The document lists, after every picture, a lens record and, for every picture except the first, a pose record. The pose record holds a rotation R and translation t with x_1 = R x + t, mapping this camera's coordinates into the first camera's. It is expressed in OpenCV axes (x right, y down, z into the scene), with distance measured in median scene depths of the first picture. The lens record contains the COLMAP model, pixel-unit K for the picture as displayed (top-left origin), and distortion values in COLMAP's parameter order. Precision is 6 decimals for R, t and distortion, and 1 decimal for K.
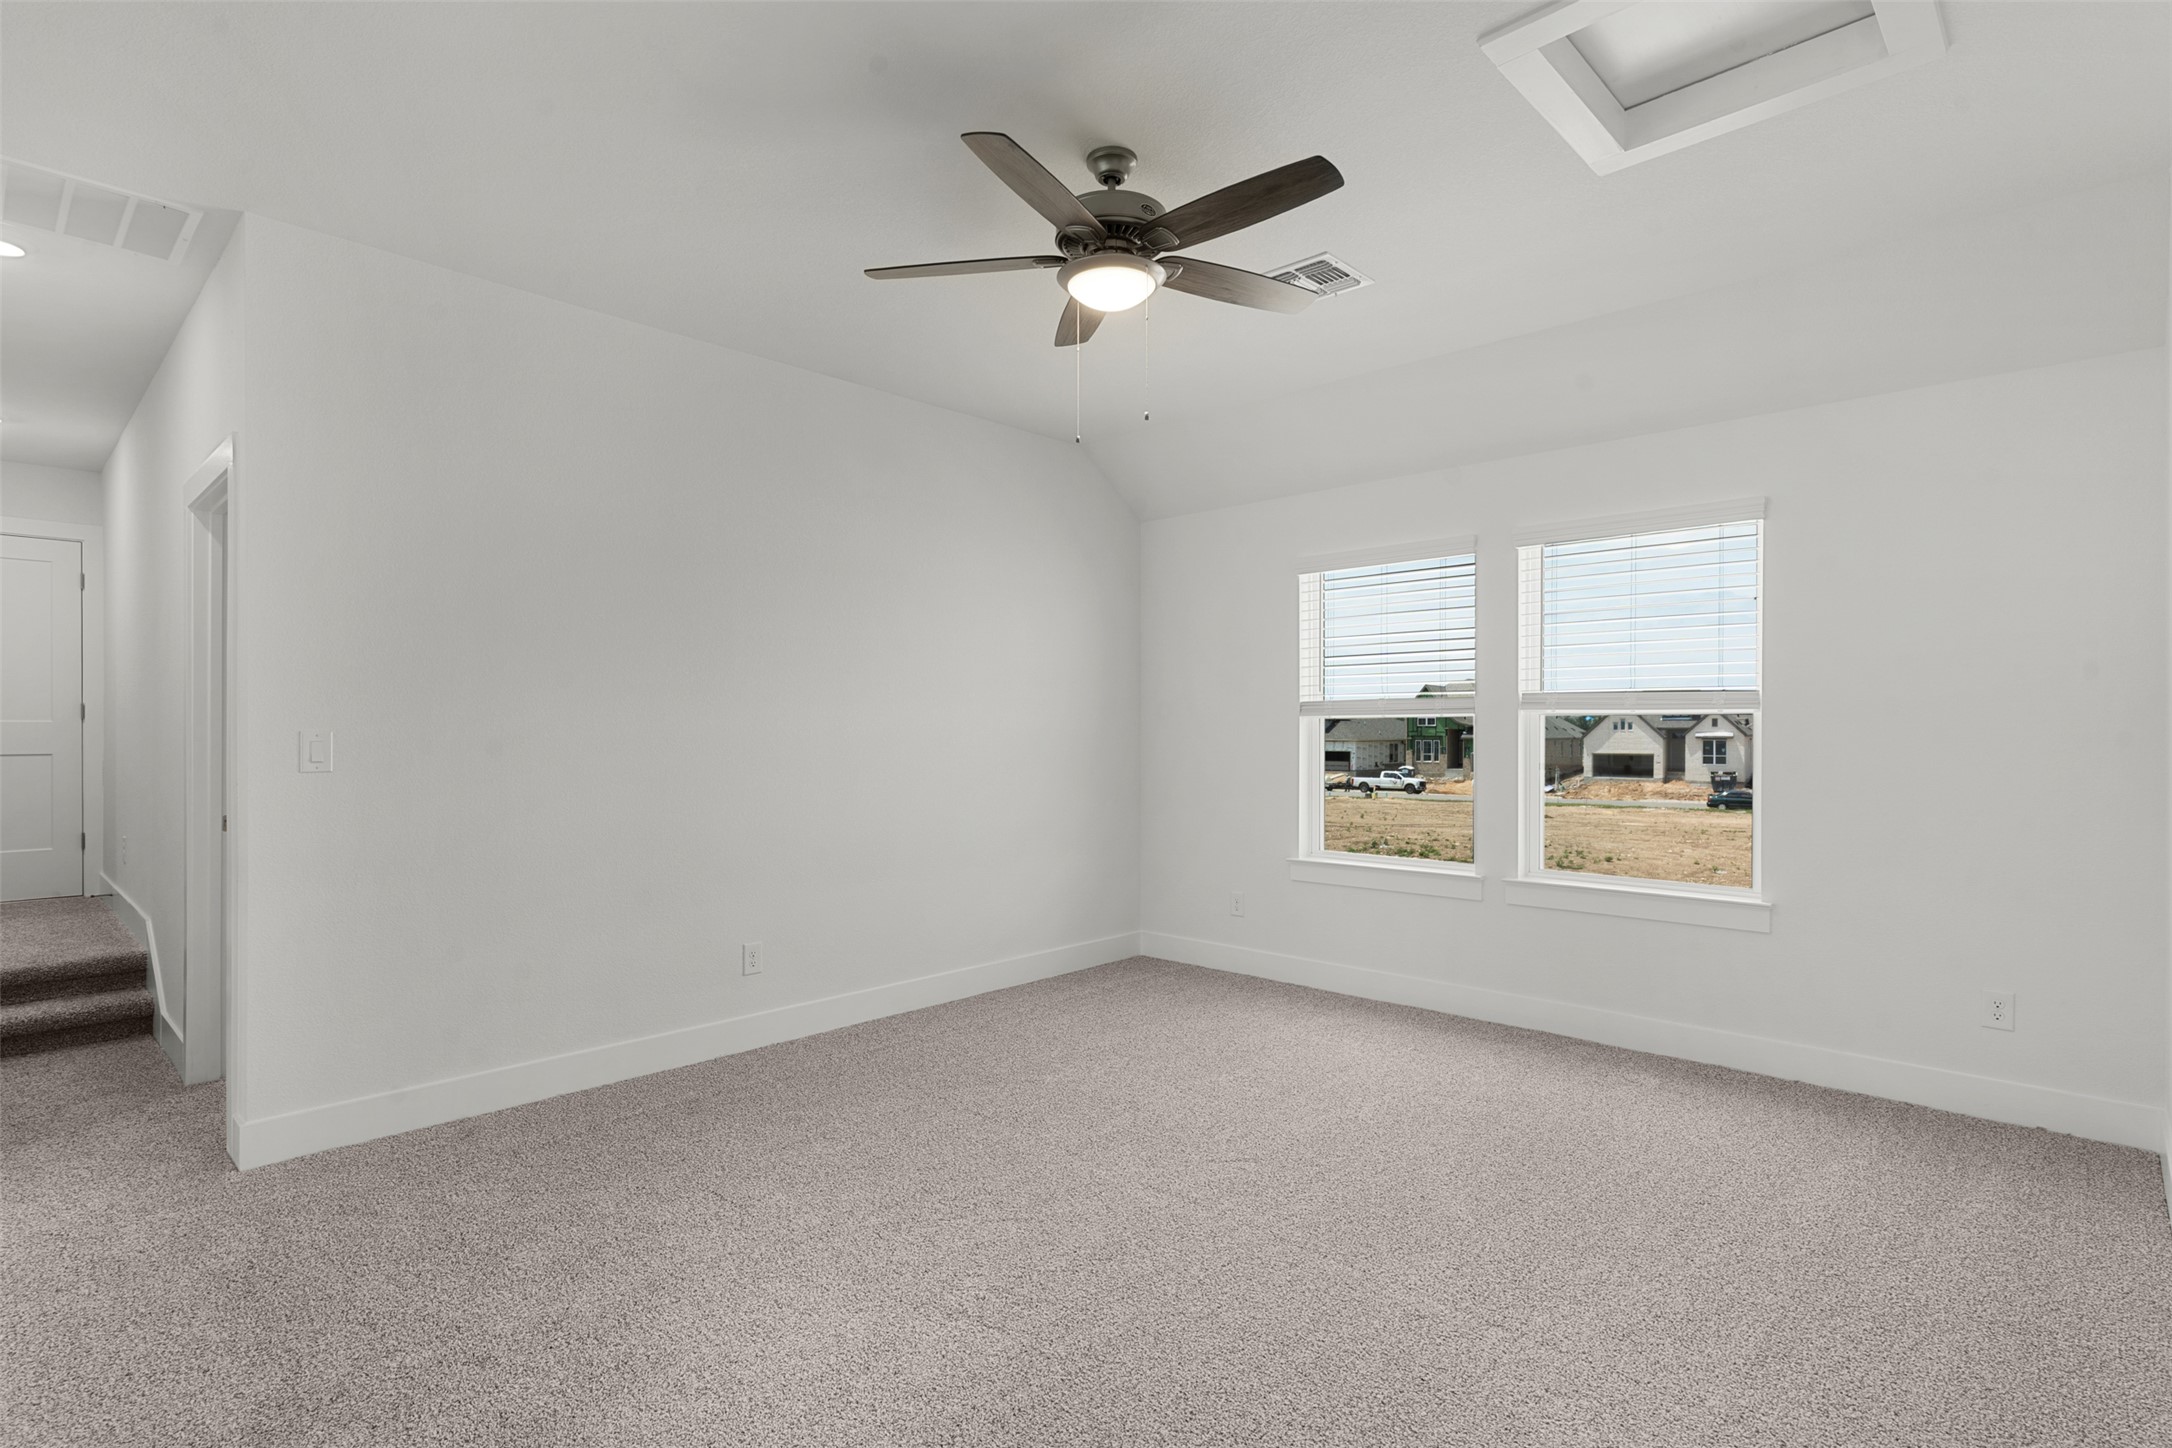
lens RADIAL K [[1015.4, 0, 1070.6], [0, 1015.4, 732.0], [0, 0, 1]] dist [-0.016995, -0.000010]
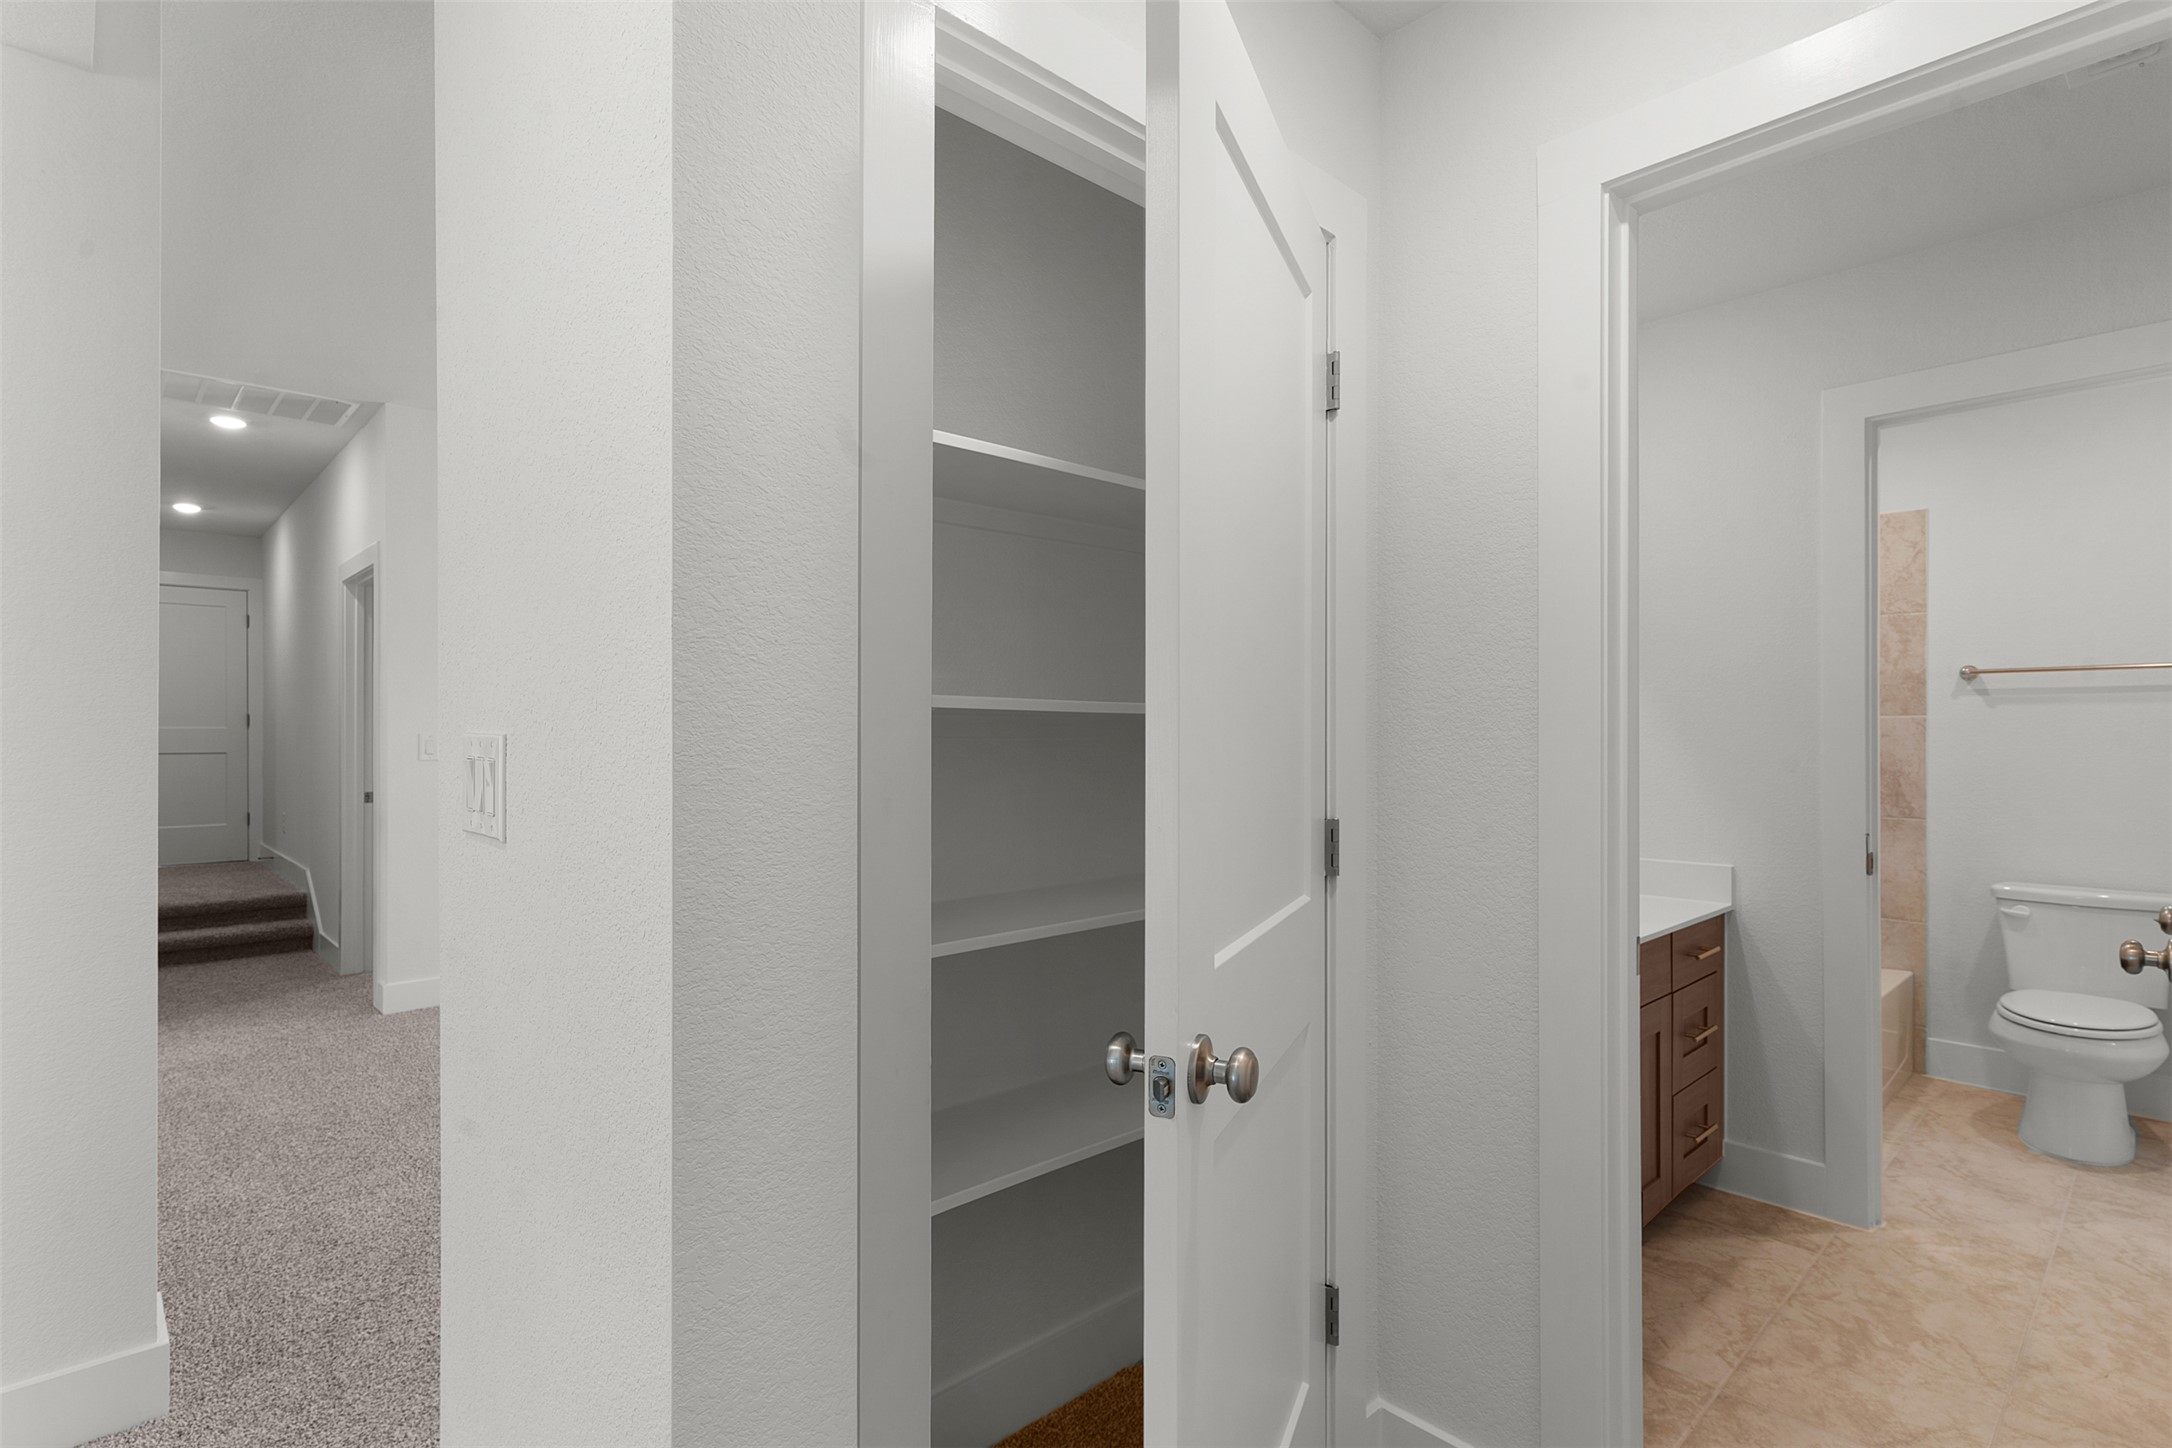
lens RADIAL K [[1015.4, 0, 1081.7], [0, 1015.4, 722.1], [0, 0, 1]] dist [-0.016995, -0.000010]
pose [[0.998681, -0.005943, -0.051002, 0.255966], [0.005546, 0.999953, -0.007905, -0.001697], [0.051047, 0.007611, 0.998667, -0.385887]]
